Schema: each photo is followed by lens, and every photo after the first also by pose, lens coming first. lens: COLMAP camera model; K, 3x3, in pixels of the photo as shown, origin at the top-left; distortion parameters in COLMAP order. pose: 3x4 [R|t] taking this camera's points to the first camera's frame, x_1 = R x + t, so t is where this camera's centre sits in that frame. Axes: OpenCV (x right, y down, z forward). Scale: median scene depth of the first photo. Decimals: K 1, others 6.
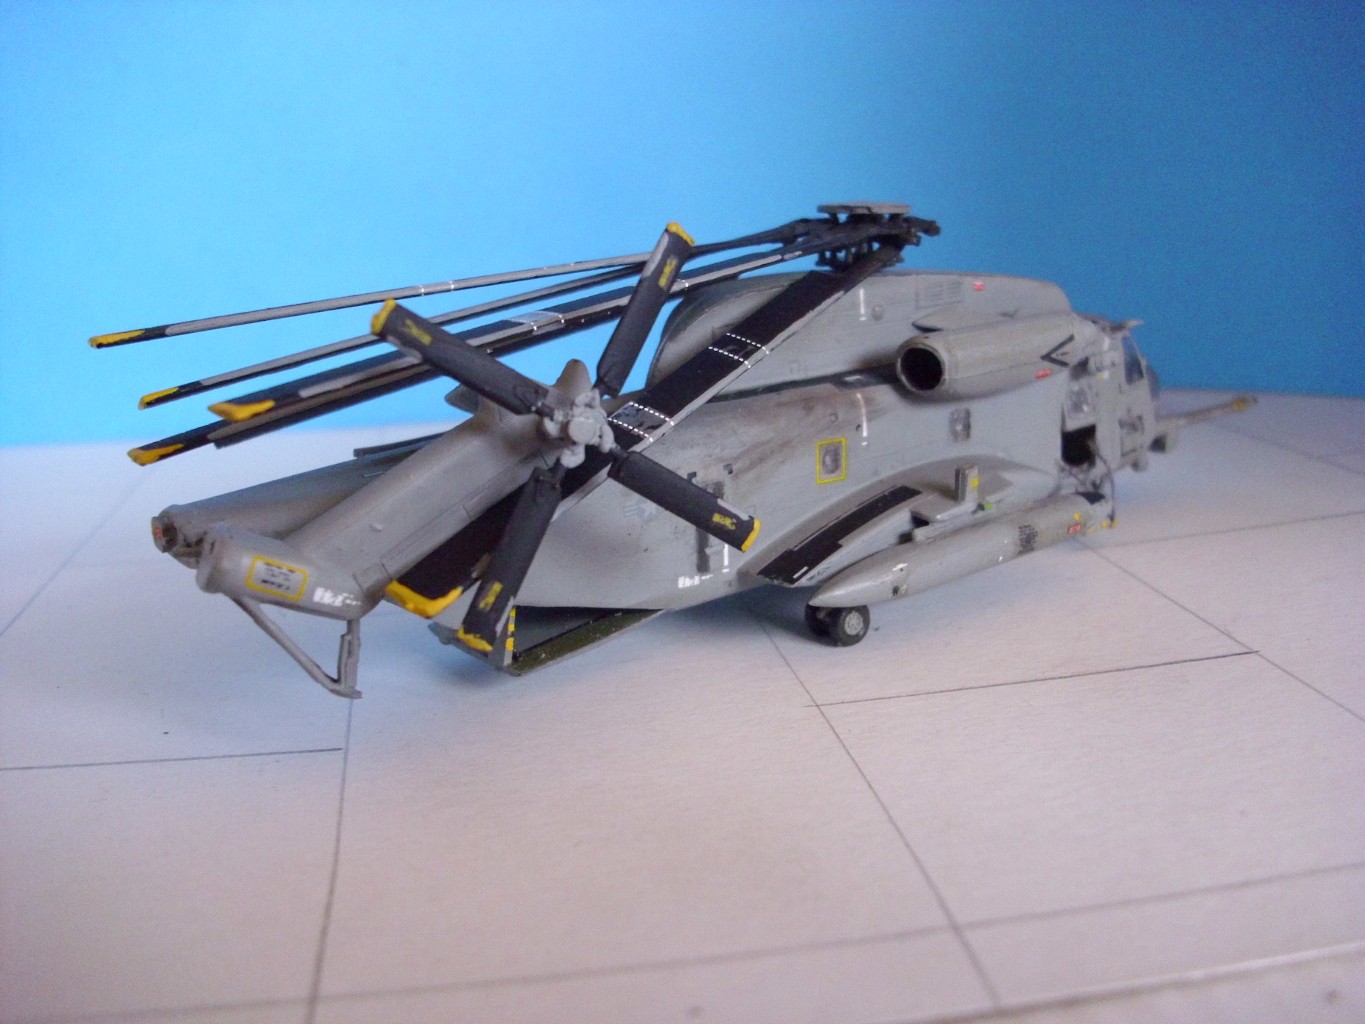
lens RADIAL K [[1327.7, 0, 682.5], [0, 1327.7, 512.0], [0, 0, 1]] dist [-0.164416, 0.331406]
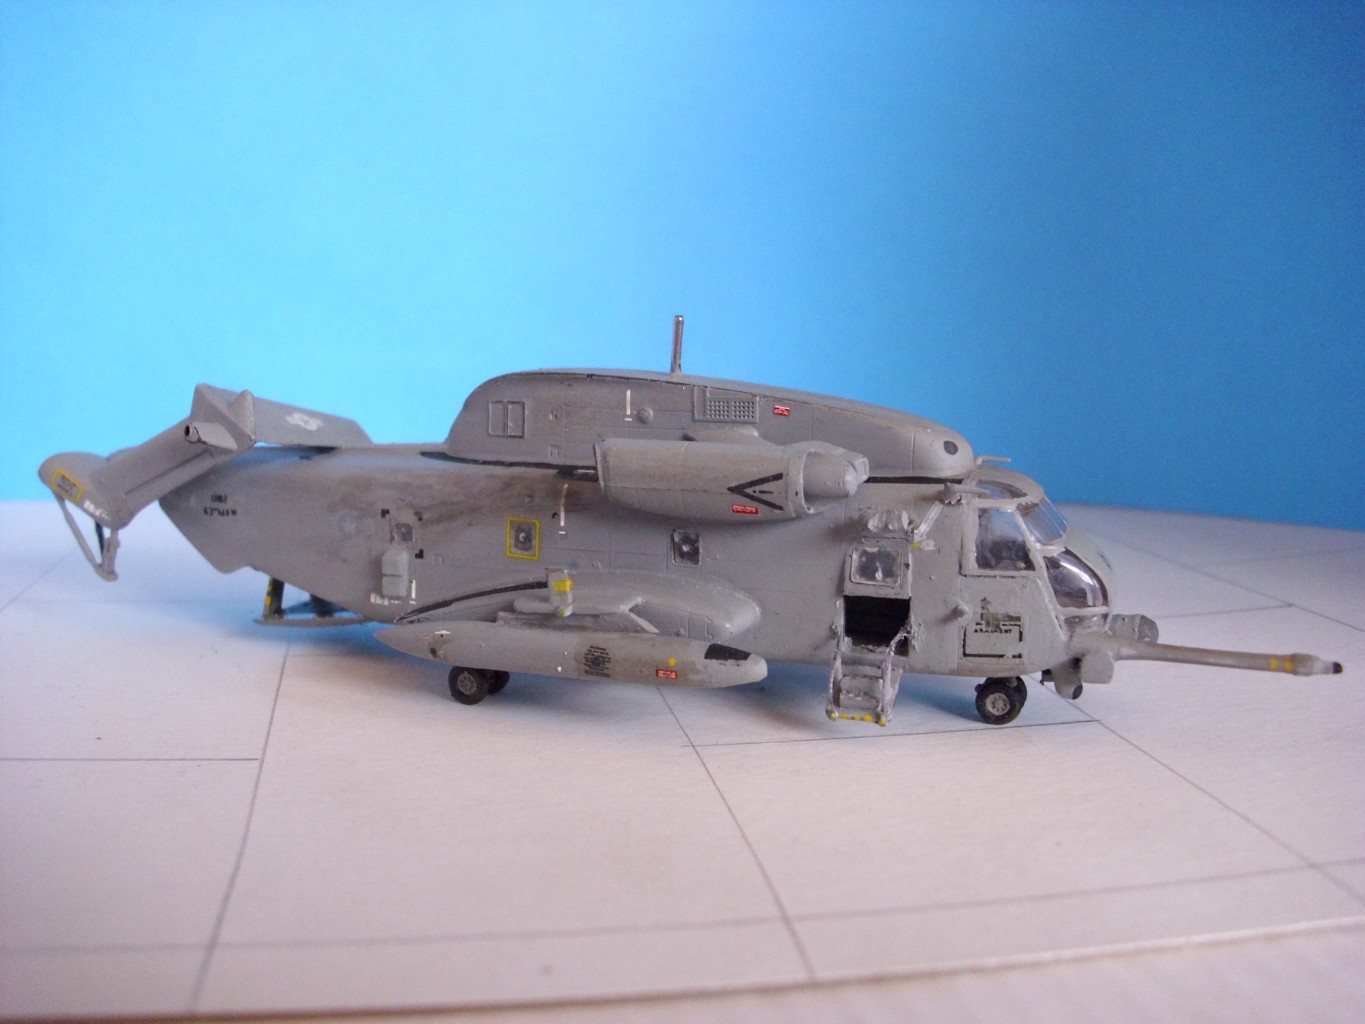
lens RADIAL K [[1327.7, 0, 682.5], [0, 1327.7, 512.0], [0, 0, 1]] dist [-0.164416, 0.331406]
pose [[0.572762, 0.199935, -0.794965, 1.027376], [-0.262836, 0.963388, 0.052923, -0.149171], [0.776441, 0.178633, 0.604342, 0.449343]]
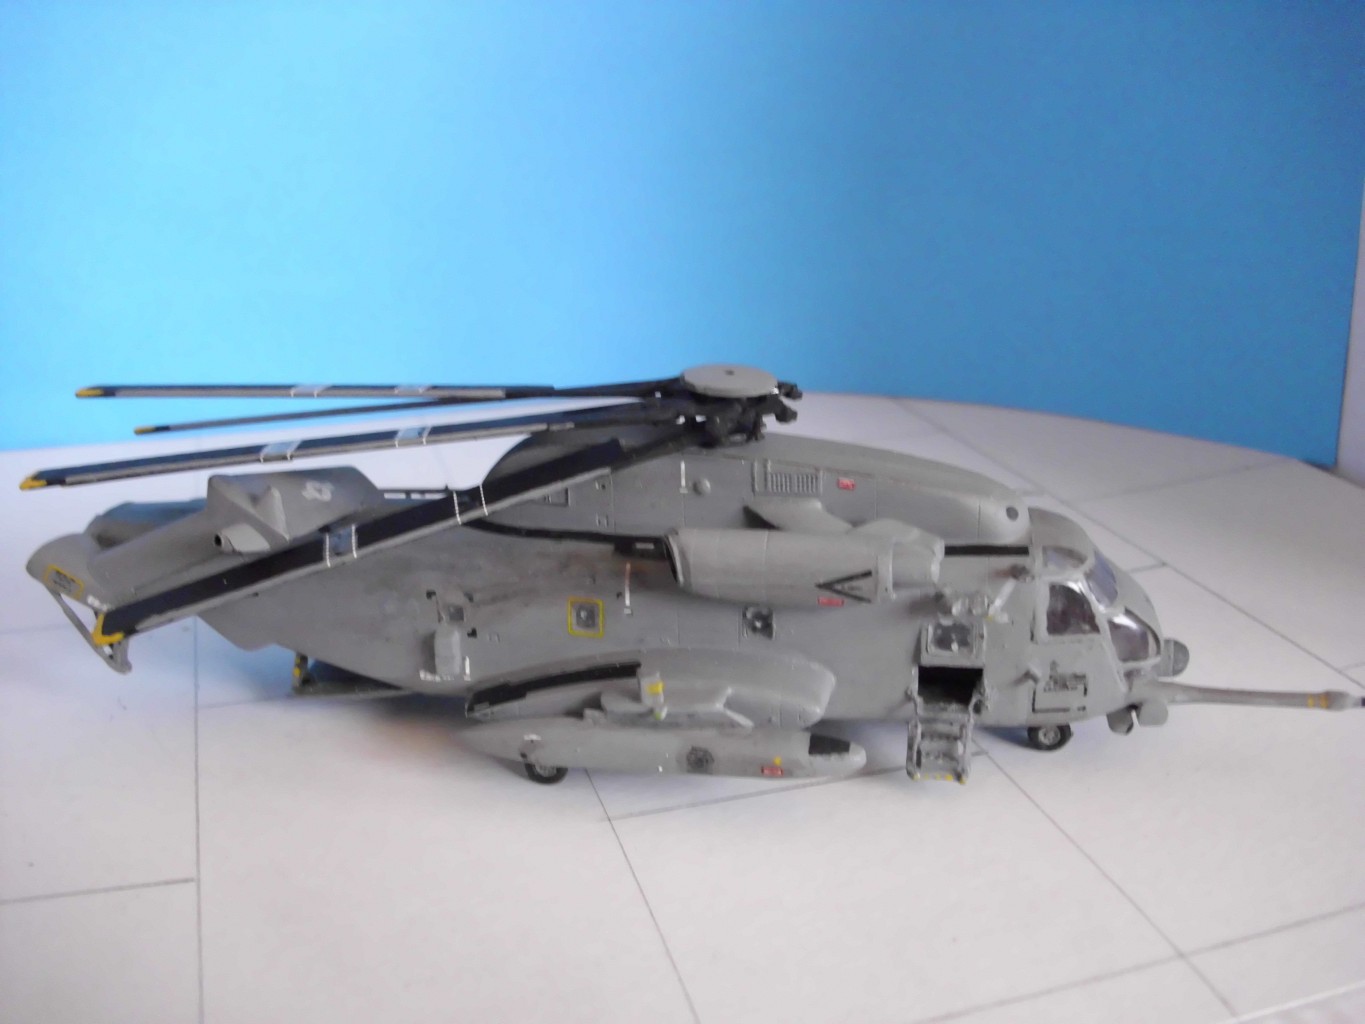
lens RADIAL K [[1327.7, 0, 682.5], [0, 1327.7, 512.0], [0, 0, 1]] dist [-0.164416, 0.331406]
pose [[0.706296, 0.292352, -0.644729, 0.823553], [-0.210779, 0.956283, 0.202719, -0.349380], [0.675809, -0.007284, 0.737041, 0.270988]]
